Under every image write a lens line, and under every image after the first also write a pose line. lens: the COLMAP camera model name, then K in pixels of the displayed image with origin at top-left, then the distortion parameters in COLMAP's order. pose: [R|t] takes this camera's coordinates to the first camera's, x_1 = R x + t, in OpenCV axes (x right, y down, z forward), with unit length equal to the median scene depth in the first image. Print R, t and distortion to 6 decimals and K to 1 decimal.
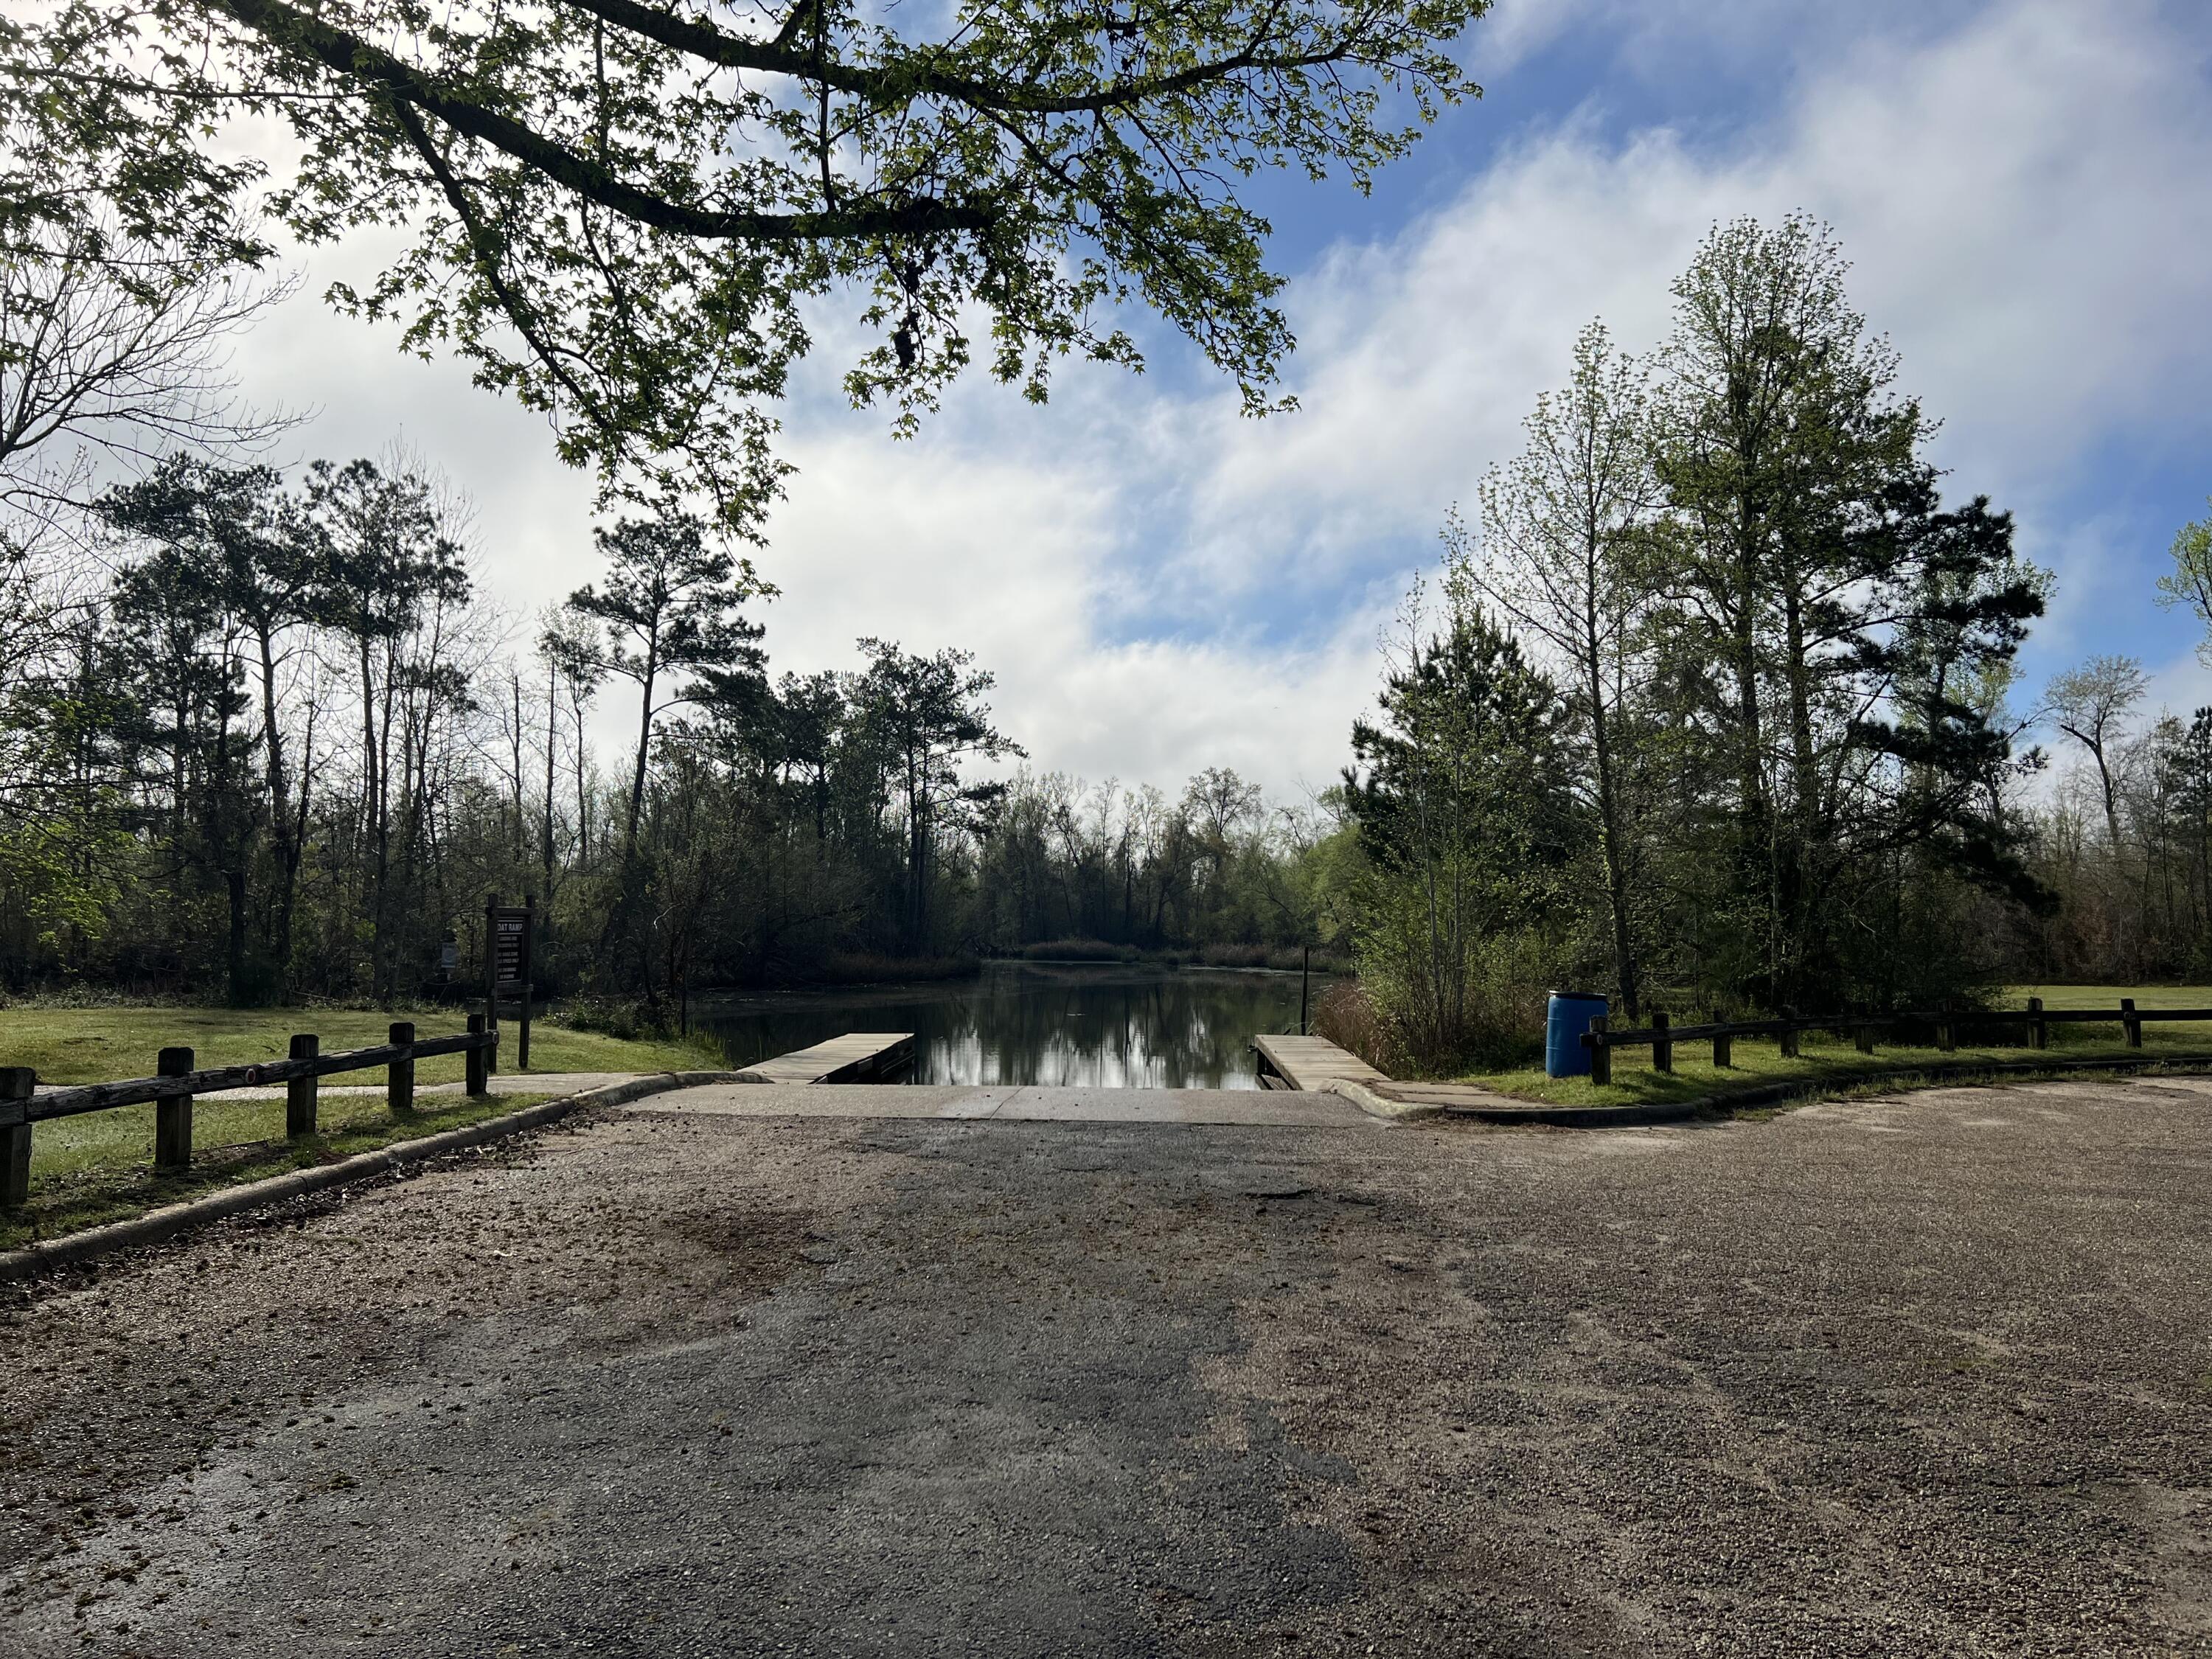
lens RADIAL K [[1642.9, 0, 1106.0], [0, 1642.9, 829.5], [0, 0, 1]] dist [0.005304, -0.034492]
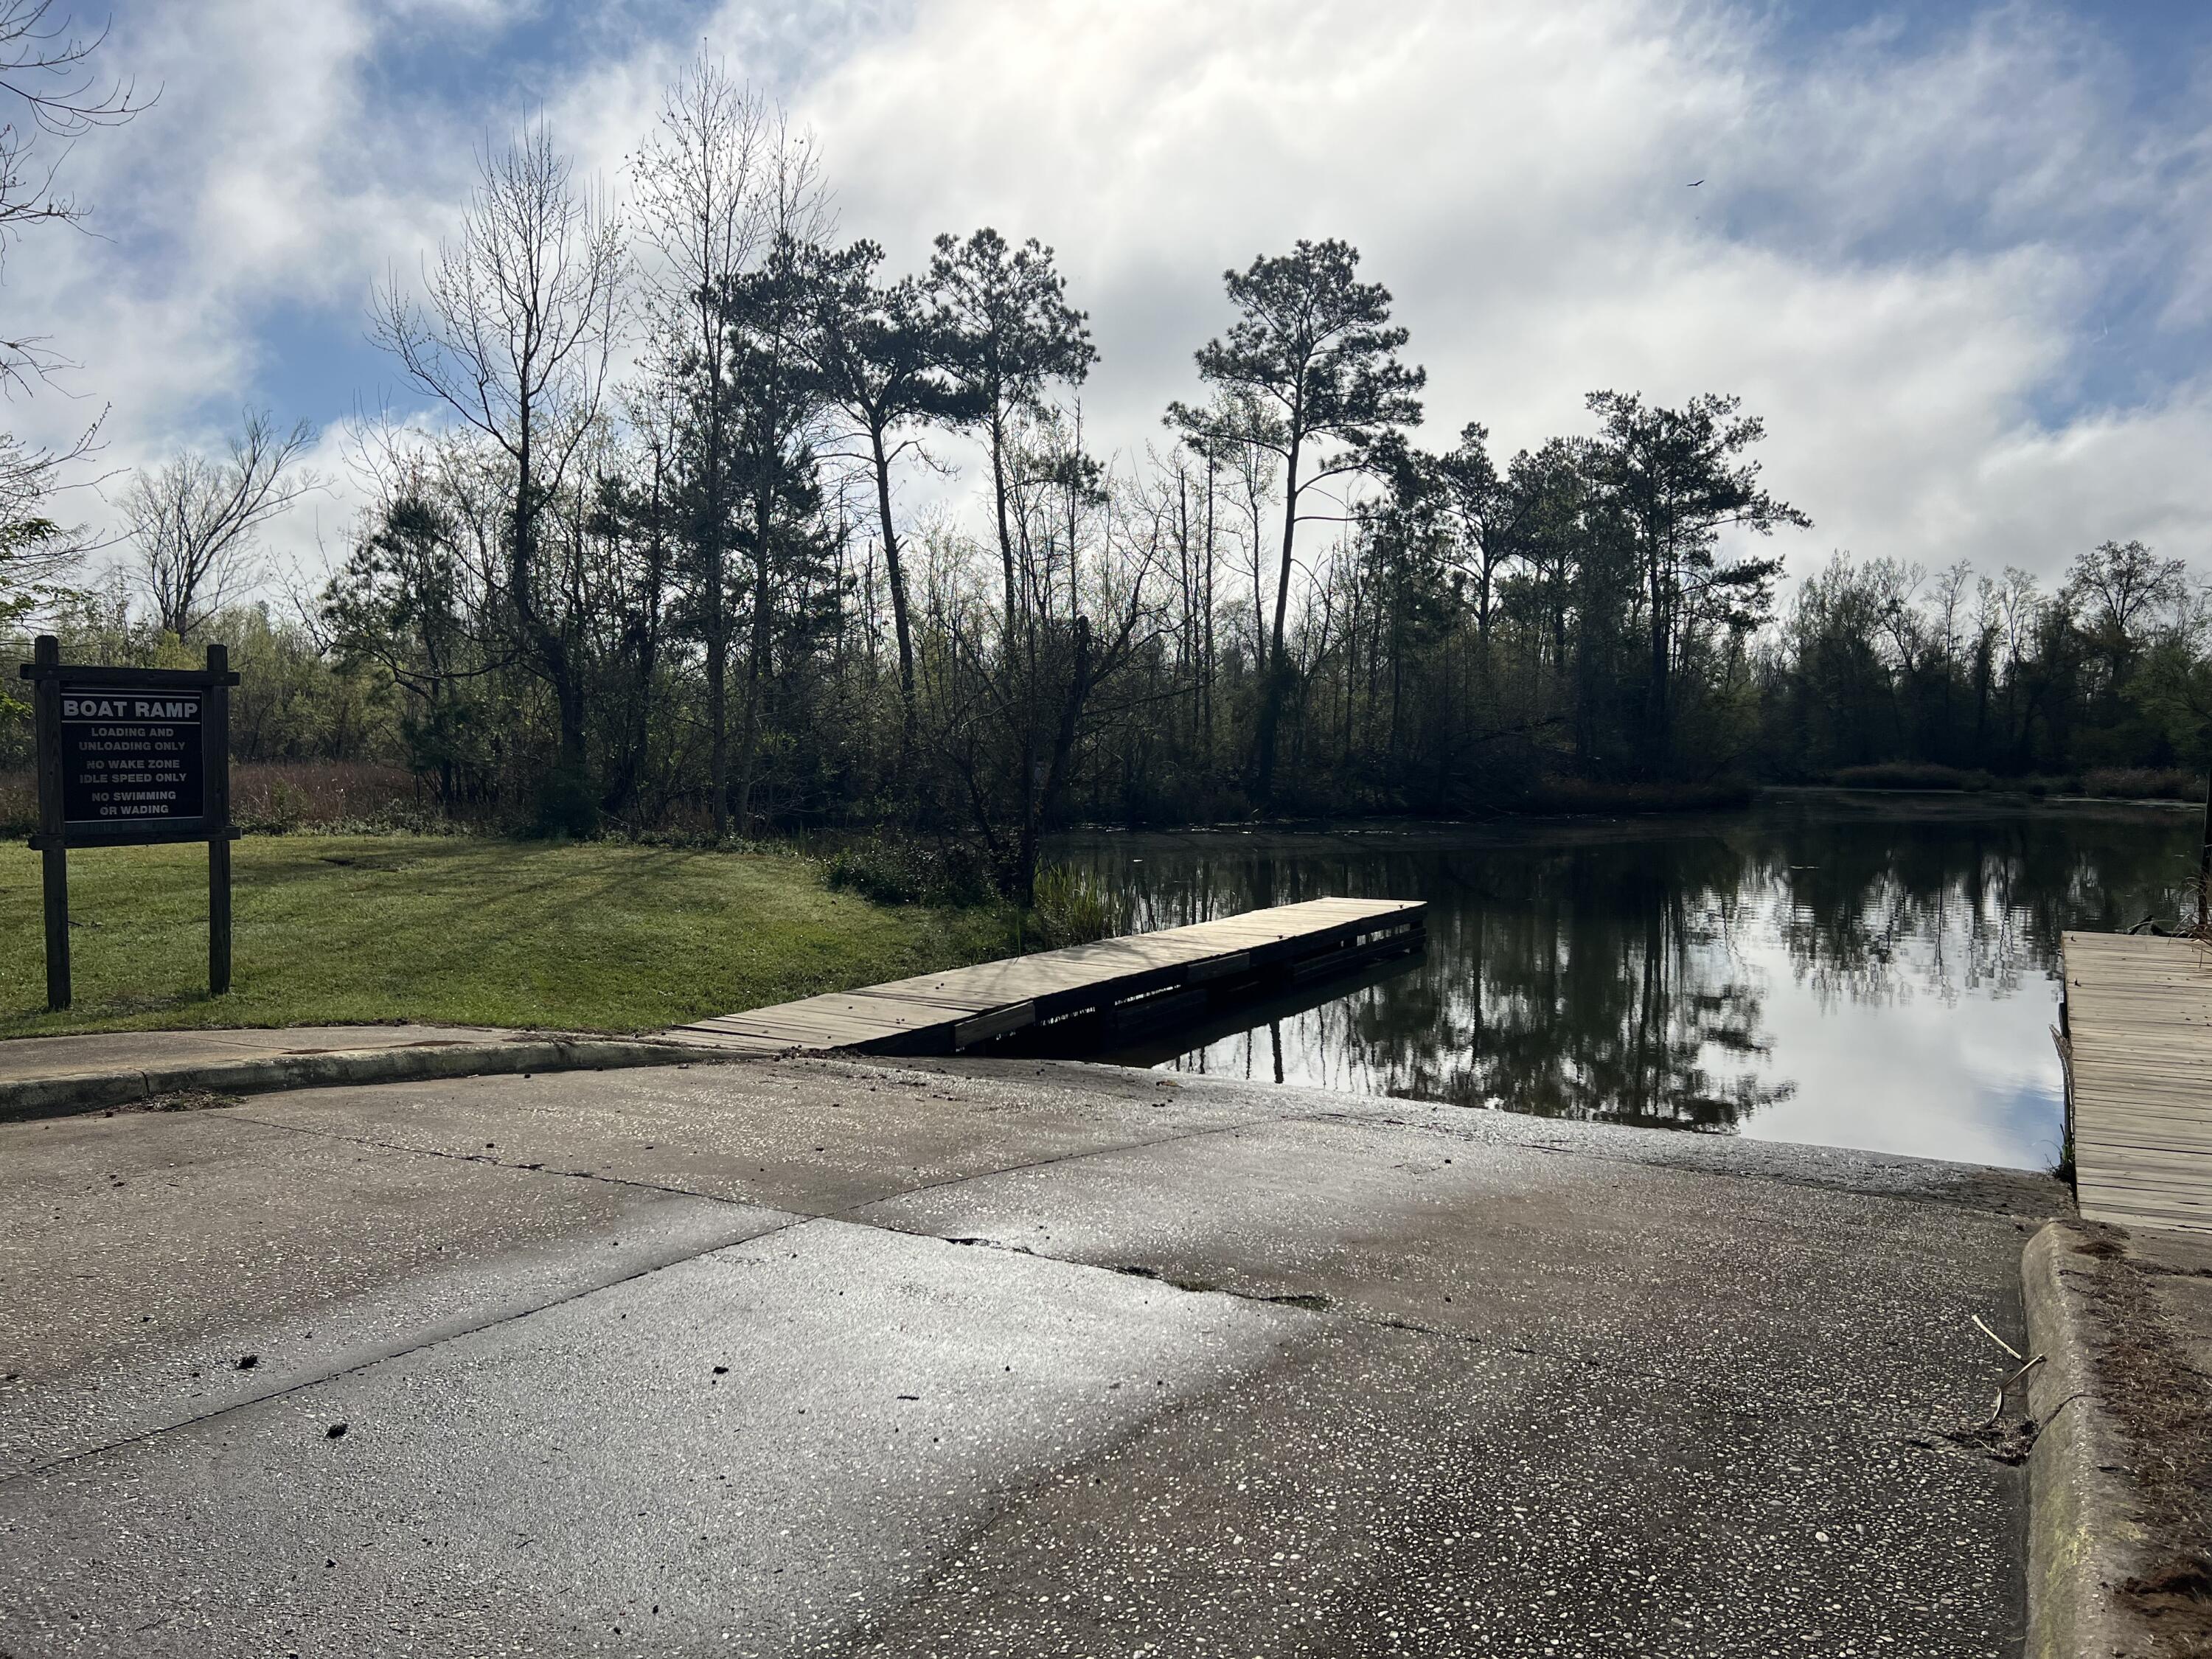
lens RADIAL K [[1643.2, 0, 1095.5], [0, 1643.2, 813.9], [0, 0, 1]] dist [0.055776, -0.070617]
pose [[0.881847, 0.017581, -0.471208, 0.026241], [0.028198, 0.995550, 0.089915, 0.011588], [0.470692, -0.092578, 0.877427, 0.147897]]
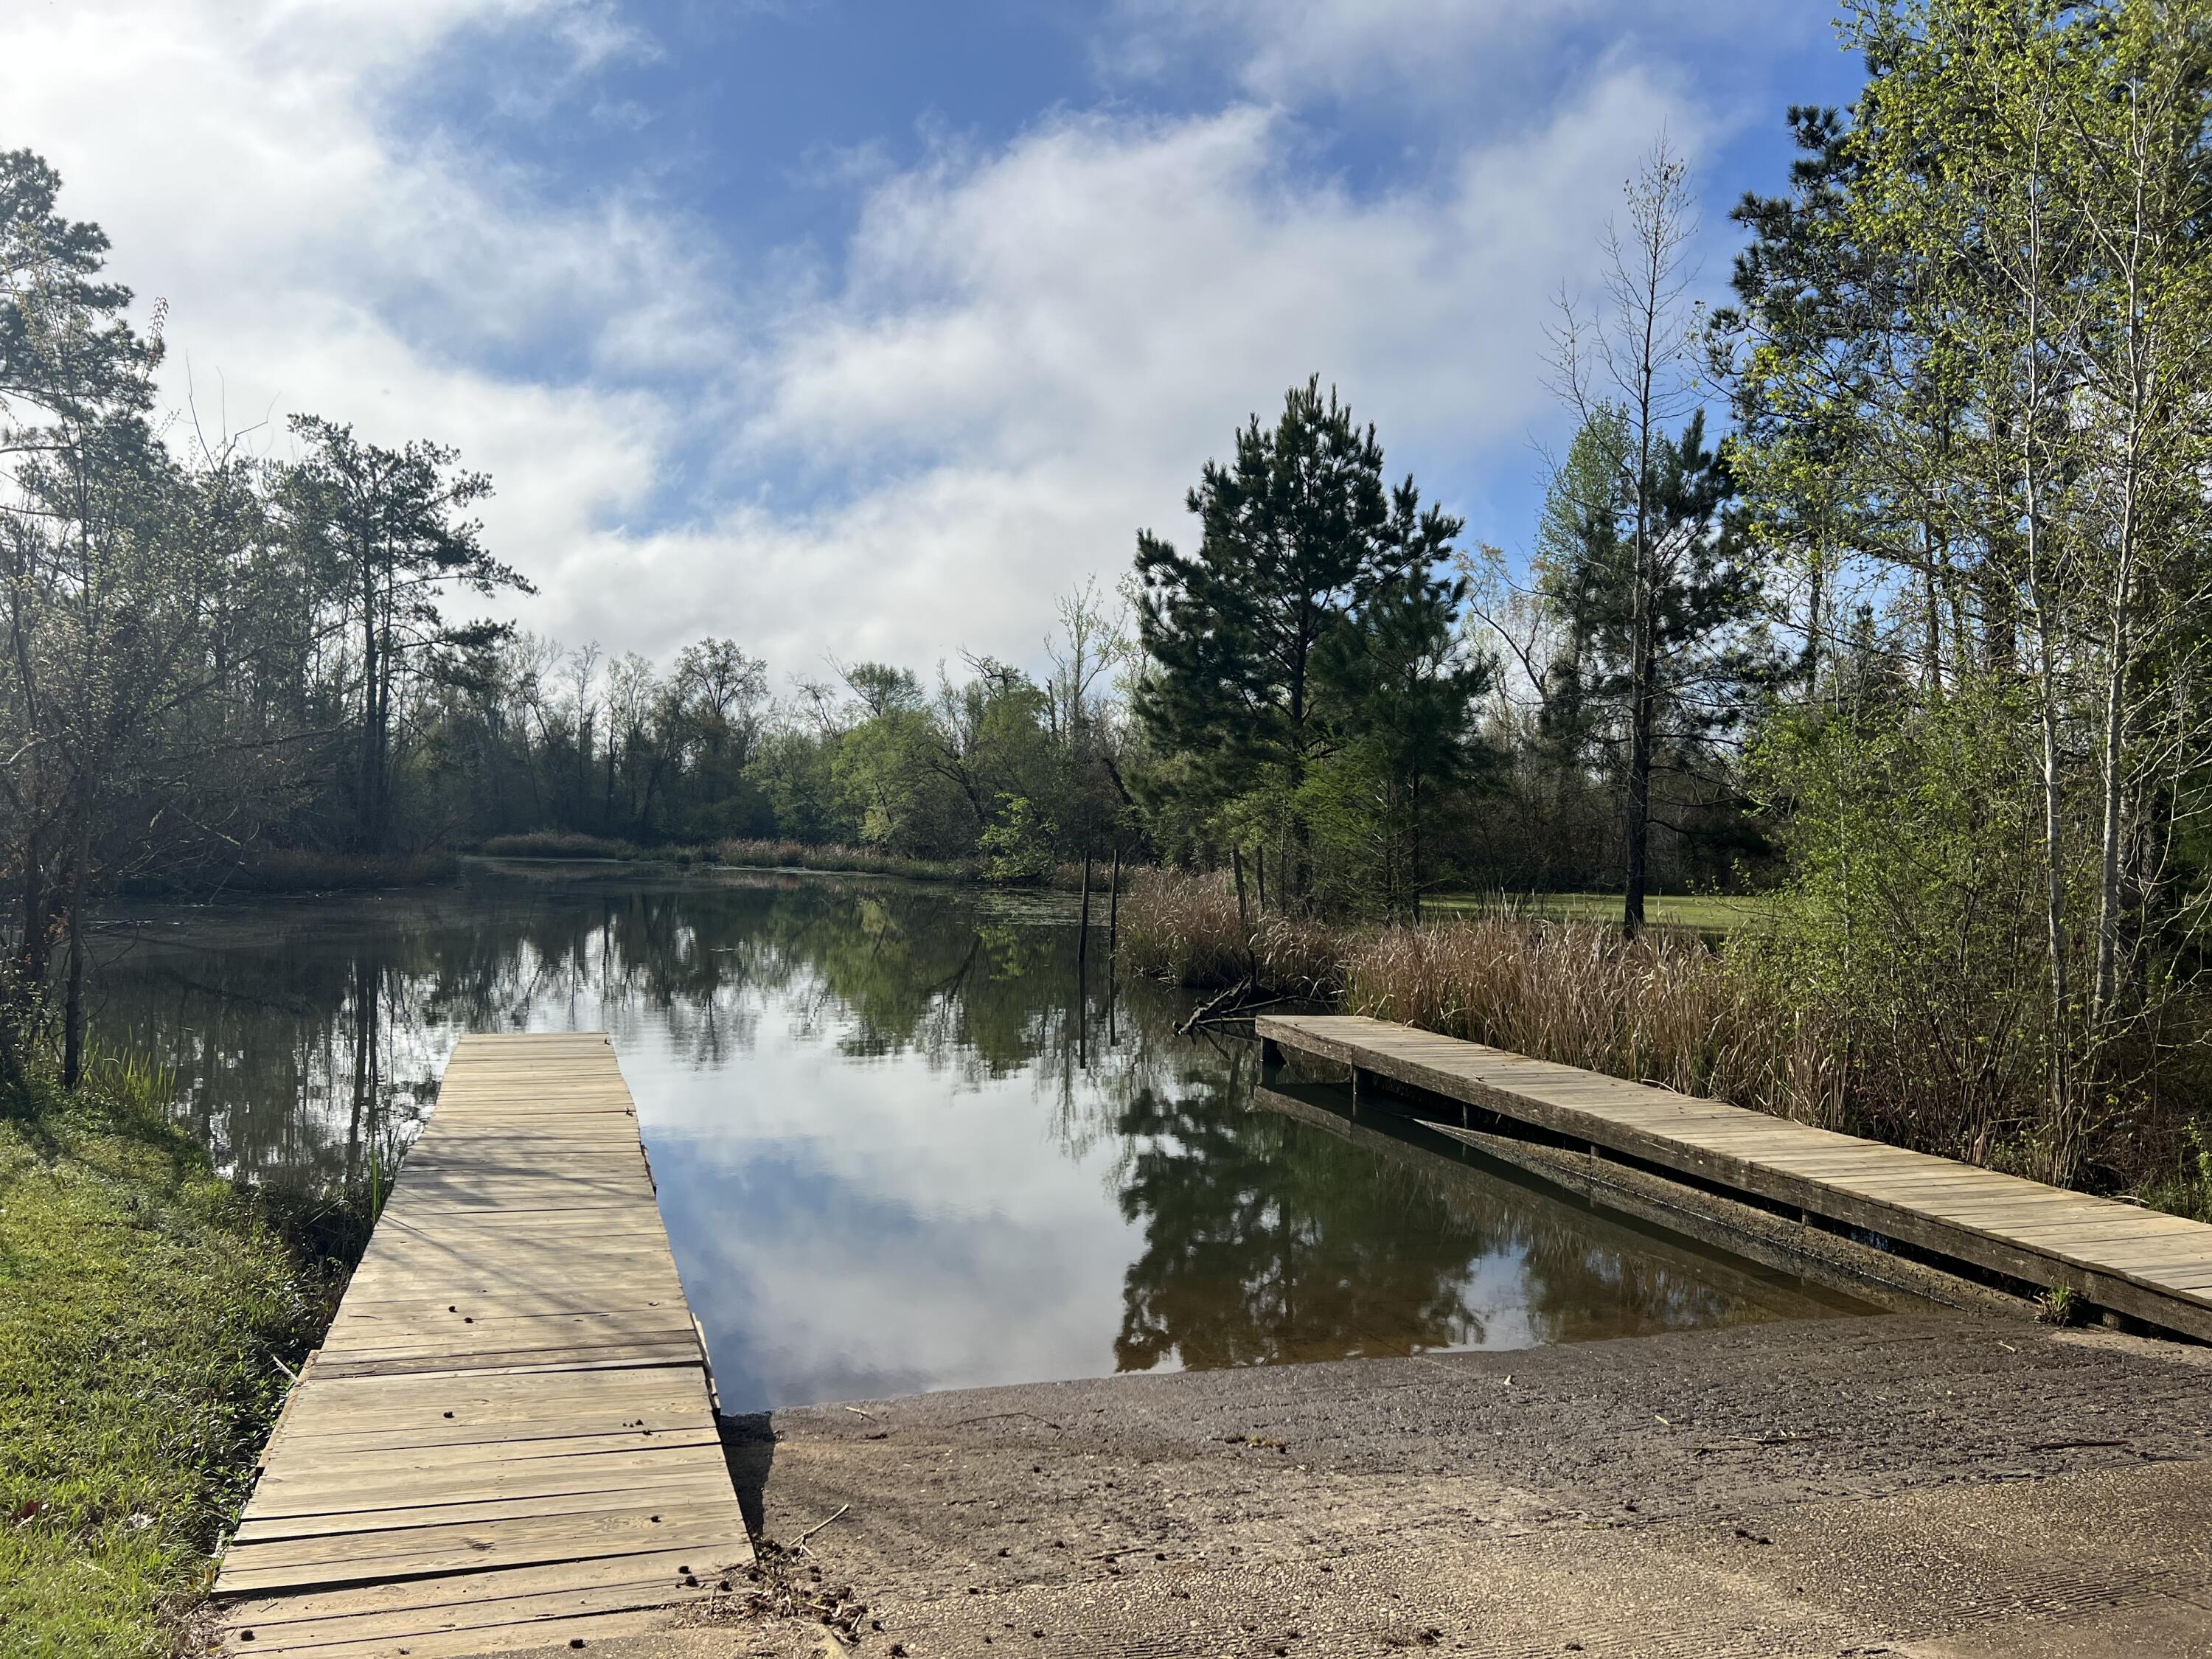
lens RADIAL K [[1642.9, 0, 1106.0], [0, 1642.9, 829.5], [0, 0, 1]] dist [0.005304, -0.034492]
pose [[0.941796, 0.017877, 0.335708, -0.053710], [-0.038866, 0.997679, 0.055908, 0.012629], [-0.333930, -0.065701, 0.940305, 0.194765]]
